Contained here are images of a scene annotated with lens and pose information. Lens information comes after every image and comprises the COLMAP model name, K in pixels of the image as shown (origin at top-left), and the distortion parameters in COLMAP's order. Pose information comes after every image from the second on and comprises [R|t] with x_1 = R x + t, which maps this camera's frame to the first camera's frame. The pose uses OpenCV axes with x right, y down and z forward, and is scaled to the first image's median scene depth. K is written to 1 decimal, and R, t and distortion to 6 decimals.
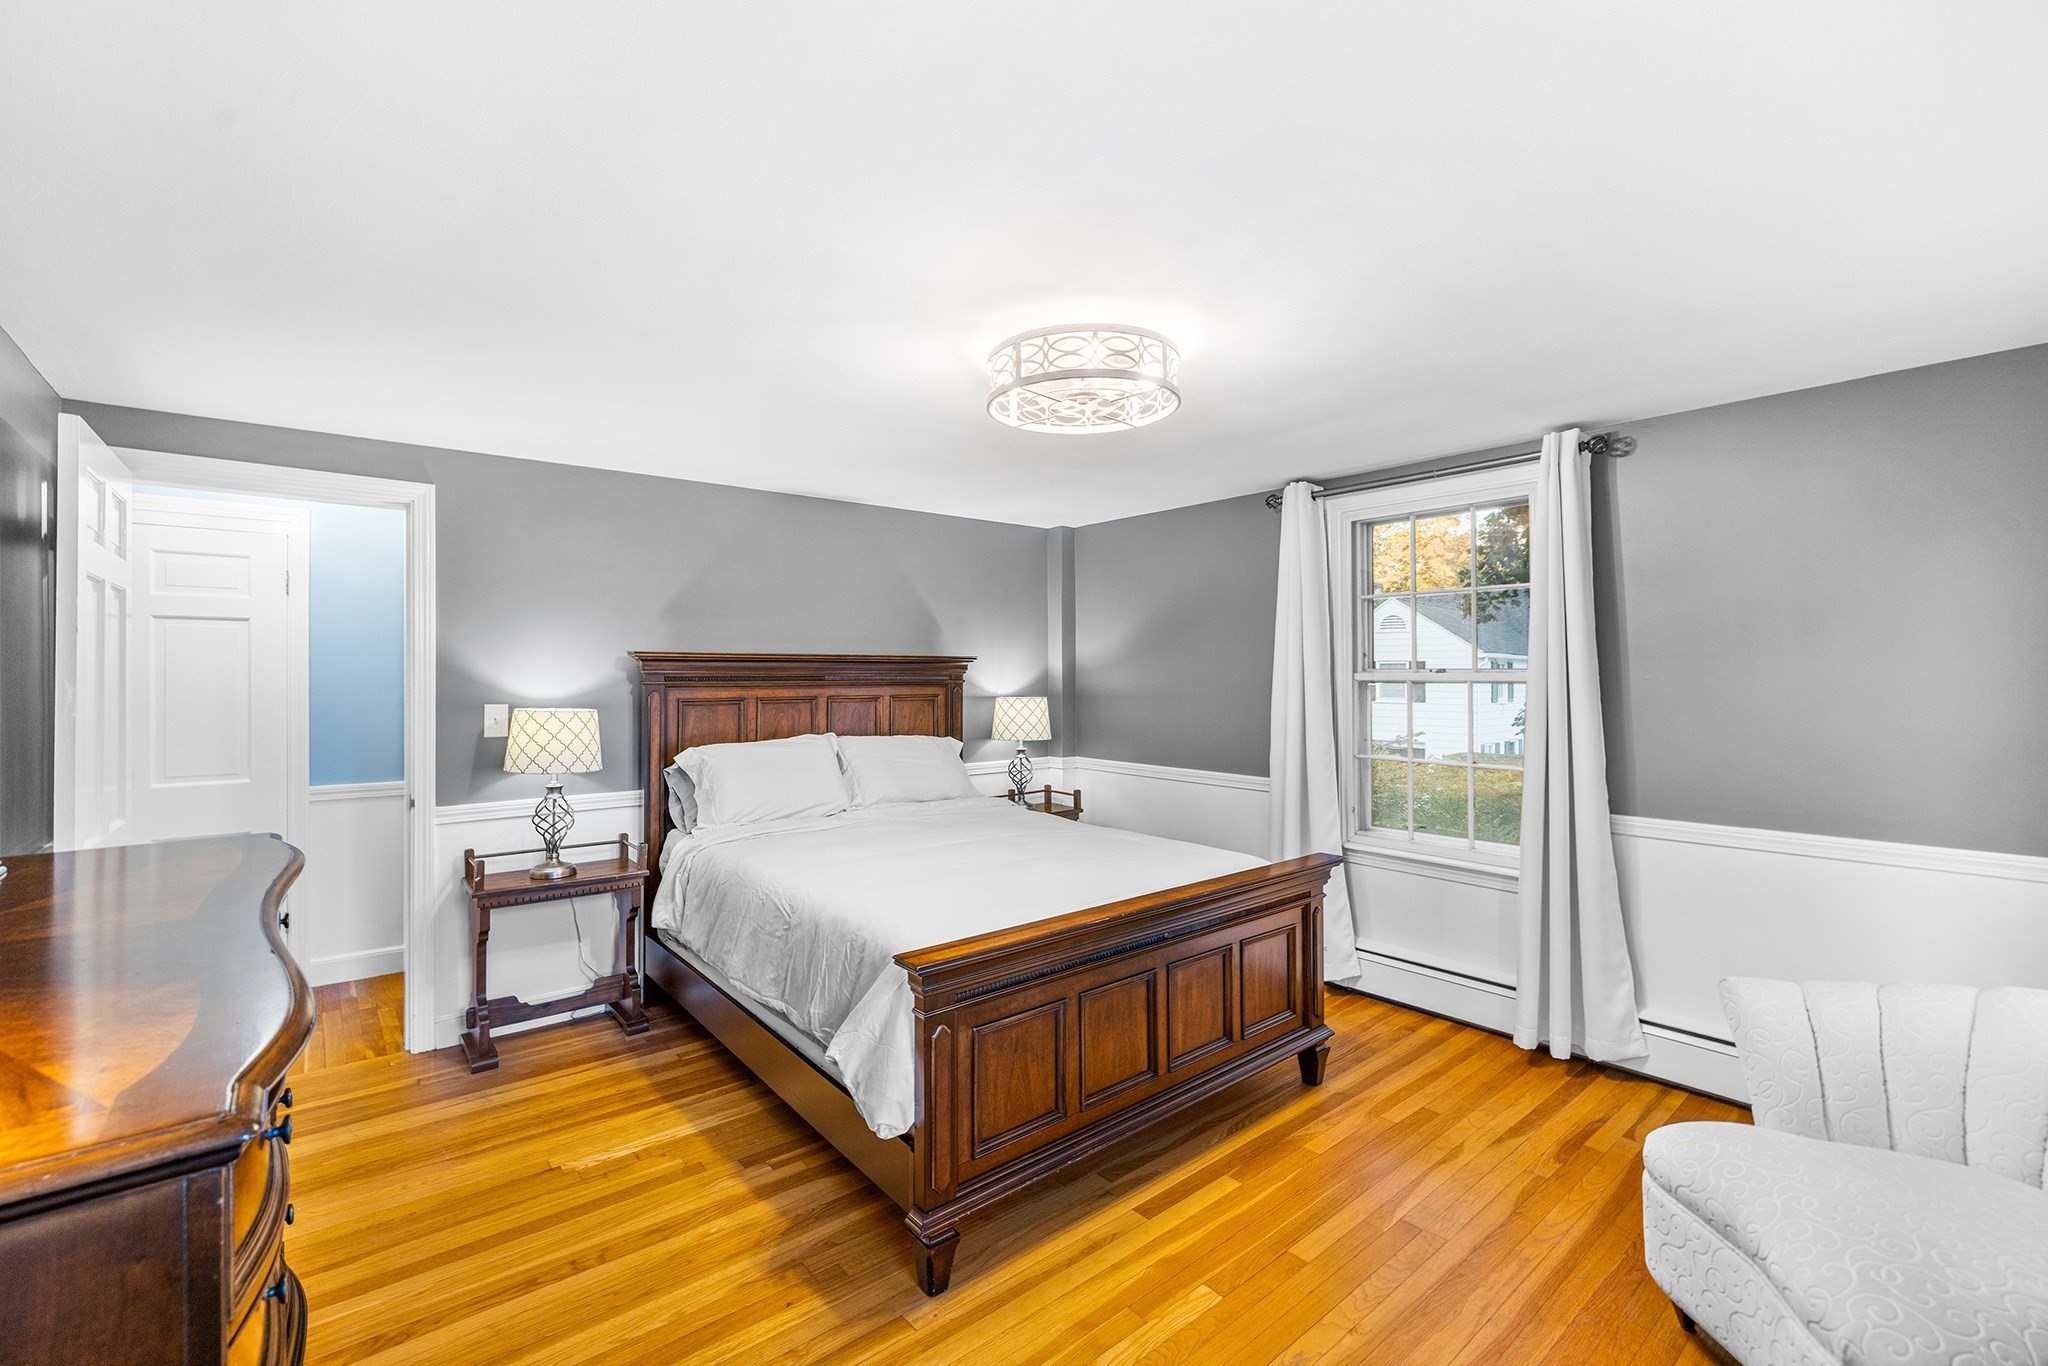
lens RADIAL K [[876.4, 0, 1003.9], [0, 876.4, 688.9], [0, 0, 1]] dist [-0.023607, -0.000291]
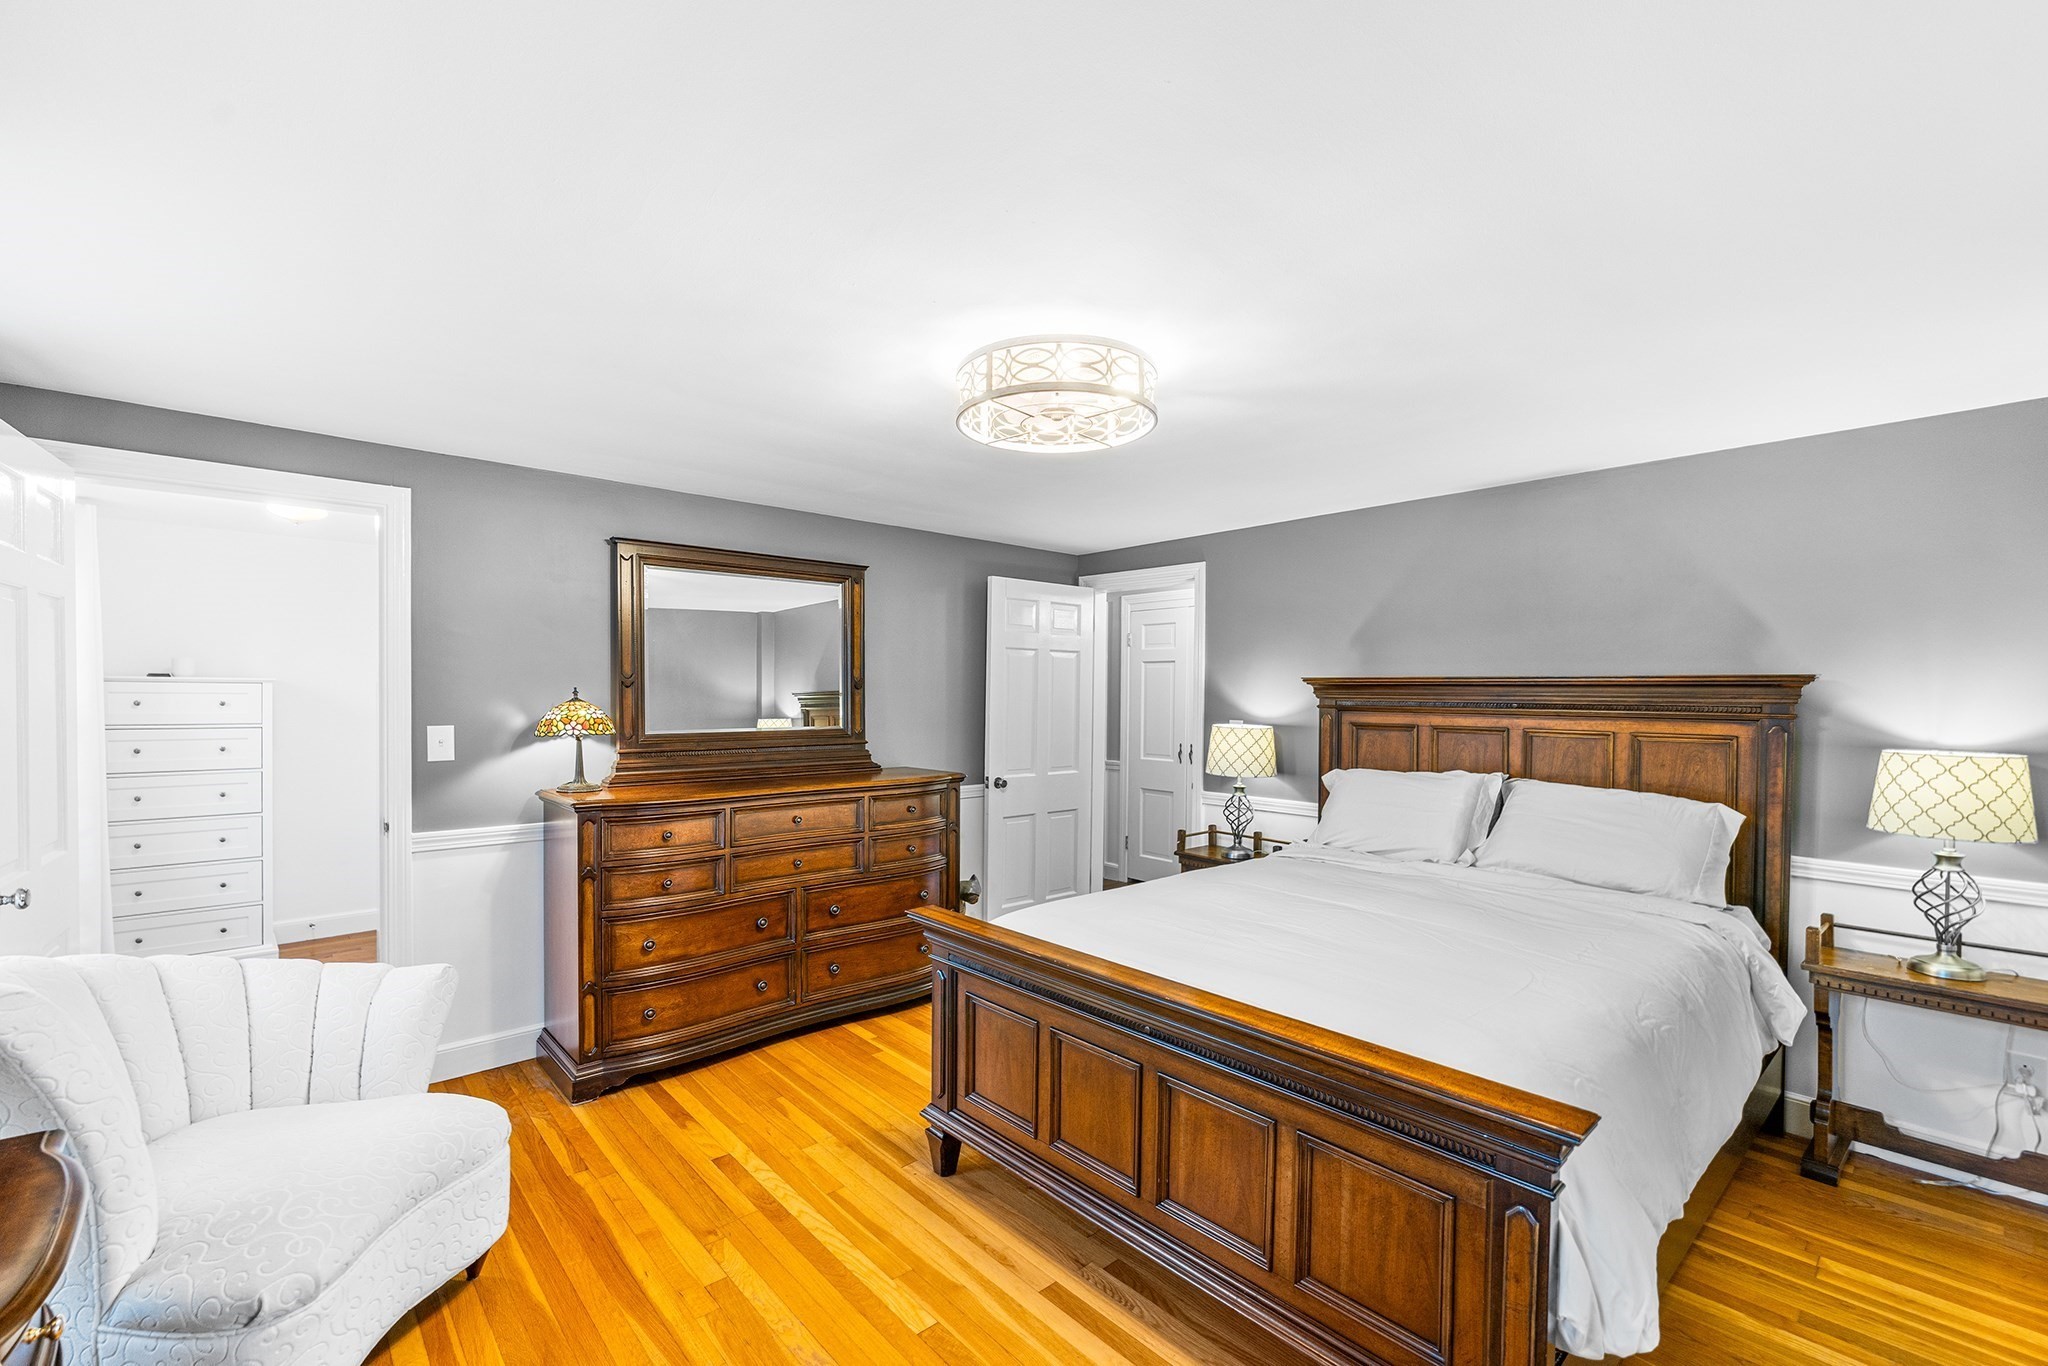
lens RADIAL K [[876.4, 0, 1007.2], [0, 876.4, 695.4], [0, 0, 1]] dist [-0.023607, -0.000291]
pose [[0.025709, -0.000017, -0.999669, 0.637503], [-0.032447, 0.999473, -0.000852, -0.006254], [0.999143, 0.032458, 0.025695, 0.549300]]
